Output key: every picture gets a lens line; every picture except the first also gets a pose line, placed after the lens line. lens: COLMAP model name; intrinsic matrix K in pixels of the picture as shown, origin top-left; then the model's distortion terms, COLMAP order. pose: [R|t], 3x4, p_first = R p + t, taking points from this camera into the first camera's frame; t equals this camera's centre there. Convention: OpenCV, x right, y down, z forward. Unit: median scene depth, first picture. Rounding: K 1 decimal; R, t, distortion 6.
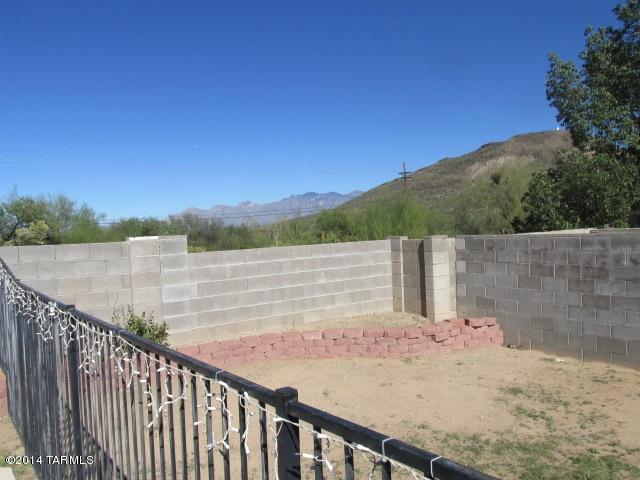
lens RADIAL K [[530.2, 0, 320.0], [0, 530.2, 240.0], [0, 0, 1]] dist [-0.022724, 0.001668]
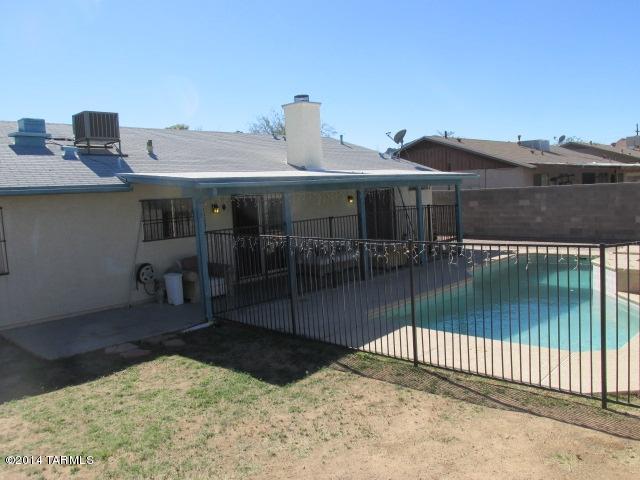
lens RADIAL K [[530.2, 0, 320.0], [0, 530.2, 240.0], [0, 0, 1]] dist [-0.022724, 0.001668]
pose [[-0.980247, 0.109201, -0.164897, 0.084388], [0.089759, 0.988575, 0.121090, -0.058172], [0.176236, 0.103897, -0.978849, 0.994282]]
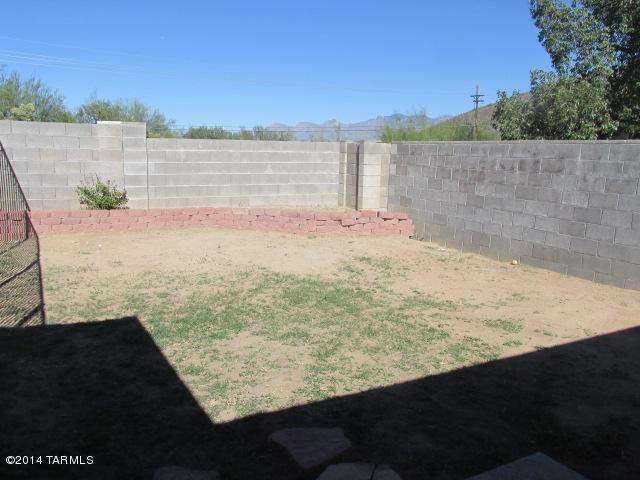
lens RADIAL K [[530.2, 0, 320.0], [0, 530.2, 240.0], [0, 0, 1]] dist [-0.022724, 0.001668]
pose [[0.985852, 0.088757, -0.142189, 0.296082], [-0.066911, 0.986166, 0.151658, 0.039148], [0.153683, -0.139998, 0.978152, -0.161751]]
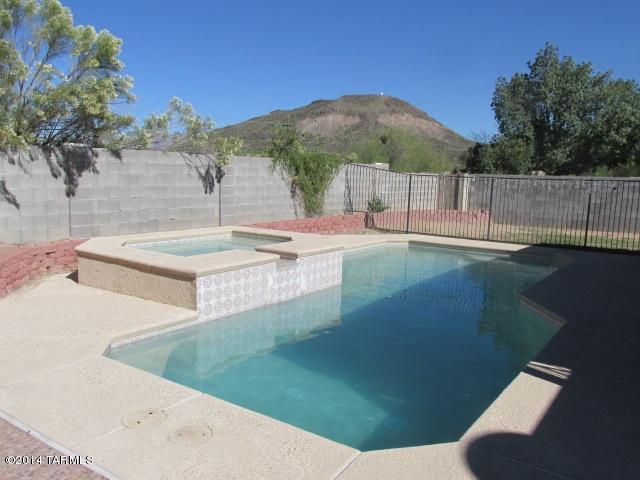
lens RADIAL K [[530.2, 0, 320.0], [0, 530.2, 240.0], [0, 0, 1]] dist [-0.022724, 0.001668]
pose [[0.945318, 0.030244, 0.324744, -1.034252], [-0.061310, 0.994419, 0.085860, 0.114092], [-0.320335, -0.101075, 0.941897, -0.865179]]
